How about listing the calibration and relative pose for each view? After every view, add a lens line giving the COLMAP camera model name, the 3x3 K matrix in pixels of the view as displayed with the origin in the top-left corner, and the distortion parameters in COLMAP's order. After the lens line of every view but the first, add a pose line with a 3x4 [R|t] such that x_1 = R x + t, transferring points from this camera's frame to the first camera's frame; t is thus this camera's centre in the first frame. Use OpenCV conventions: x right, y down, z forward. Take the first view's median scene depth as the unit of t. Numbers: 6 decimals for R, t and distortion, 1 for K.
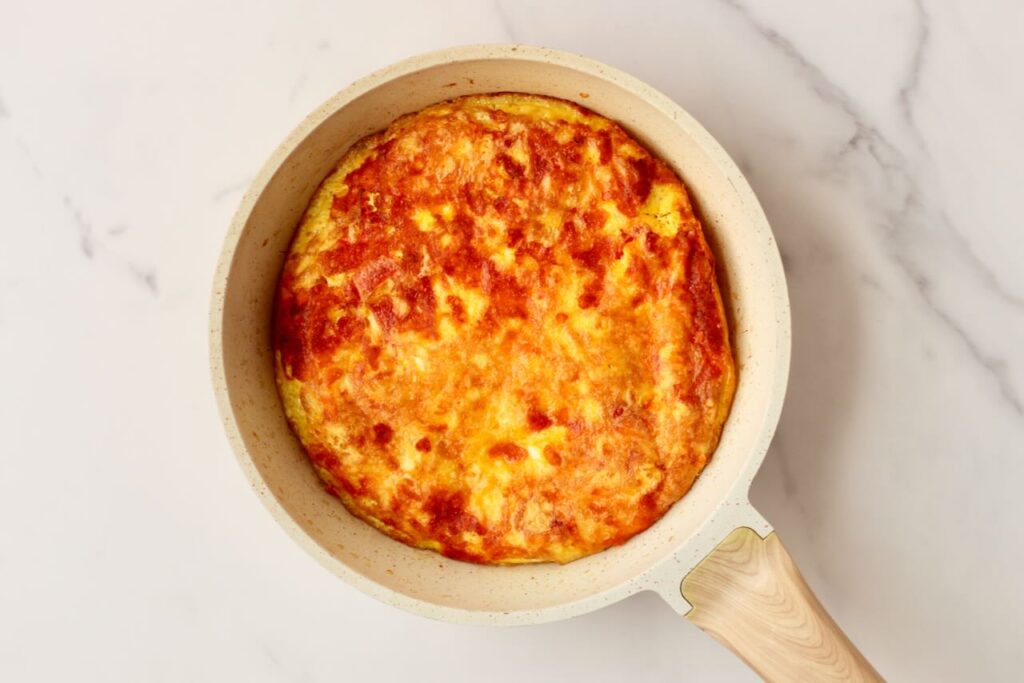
lens RADIAL K [[2633.9, 0, 510.5], [0, 2633.9, 341.9], [0, 0, 1]] dist [-0.168699, 0.000000]
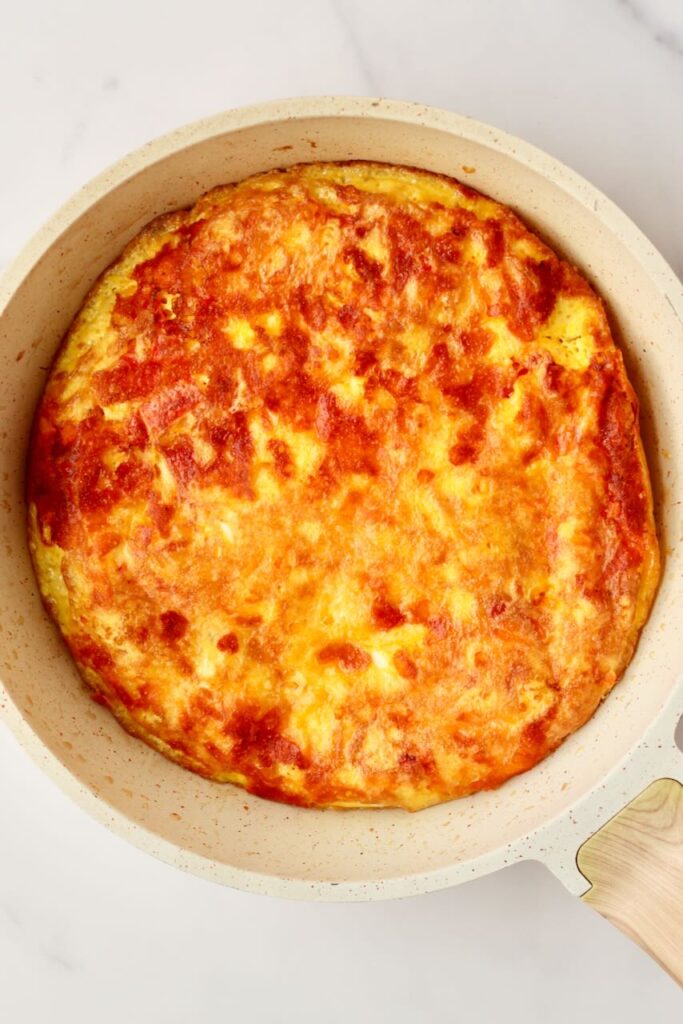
lens RADIAL K [[2633.9, 0, 368.5], [0, 2633.9, 405.7], [0, 0, 1]] dist [-0.168699, 0.000000]
pose [[0.999188, 0.037962, 0.013527, -0.006738], [-0.038102, 0.999221, 0.010250, -0.035290], [-0.013128, -0.010757, 0.999856, 0.276244]]
